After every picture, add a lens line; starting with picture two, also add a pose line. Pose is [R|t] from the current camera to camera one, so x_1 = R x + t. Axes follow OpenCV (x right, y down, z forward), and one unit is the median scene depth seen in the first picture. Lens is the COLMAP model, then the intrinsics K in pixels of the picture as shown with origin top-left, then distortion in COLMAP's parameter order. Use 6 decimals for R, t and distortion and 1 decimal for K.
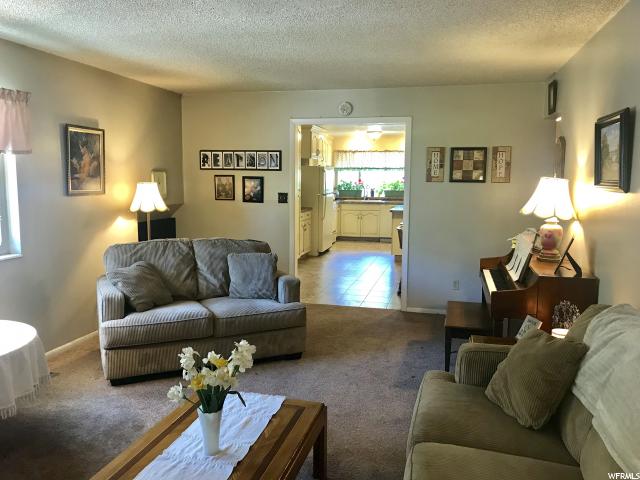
lens RADIAL K [[516.5, 0, 312.2], [0, 516.5, 239.8], [0, 0, 1]] dist [0.064148, -0.124104]
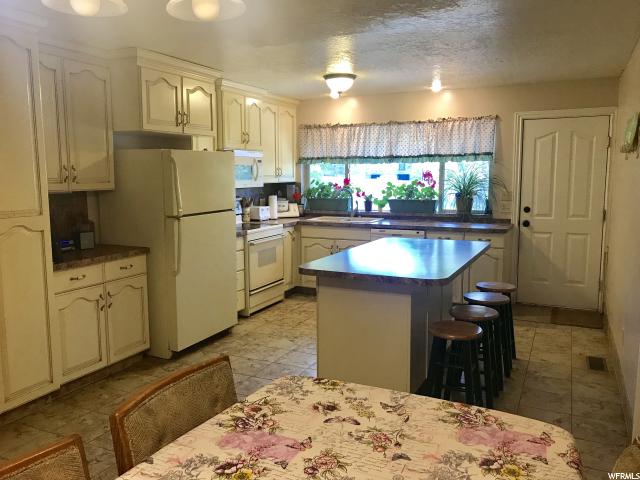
lens RADIAL K [[516.5, 0, 312.2], [0, 516.5, 239.8], [0, 0, 1]] dist [0.064148, -0.124104]
pose [[0.980391, 0.013171, -0.196621, 0.166917], [-0.012661, 0.999912, 0.003847, -0.056530], [0.196654, -0.001282, 0.980472, 0.479059]]
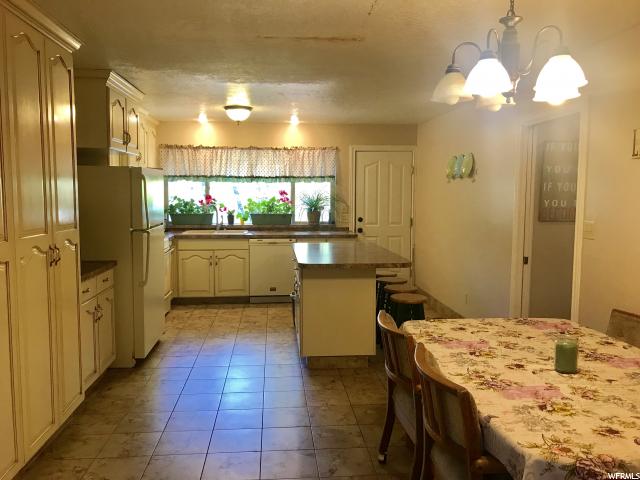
lens RADIAL K [[516.5, 0, 312.2], [0, 516.5, 239.8], [0, 0, 1]] dist [0.064148, -0.124104]
pose [[0.944788, -0.034748, 0.325836, 0.010788], [0.044649, 0.998739, -0.022957, -0.048990], [-0.324627, 0.036238, 0.945148, 0.417135]]
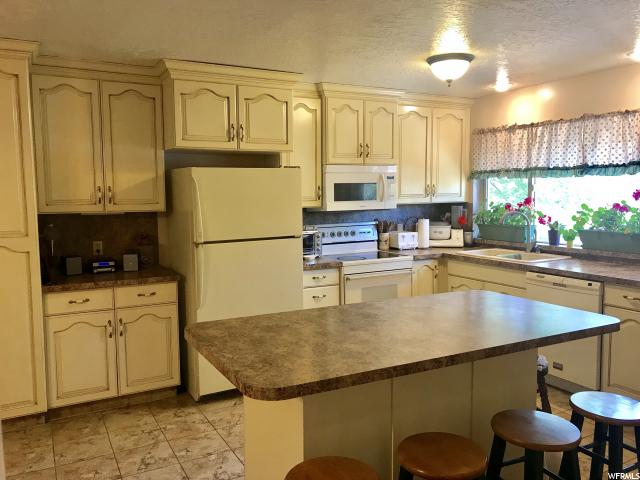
lens RADIAL K [[516.5, 0, 312.2], [0, 516.5, 239.8], [0, 0, 1]] dist [0.064148, -0.124104]
pose [[0.686983, 0.052417, -0.724781, 0.271350], [-0.076001, 0.997108, 0.000074, -0.075403], [0.722689, 0.055033, 0.688979, 0.629569]]
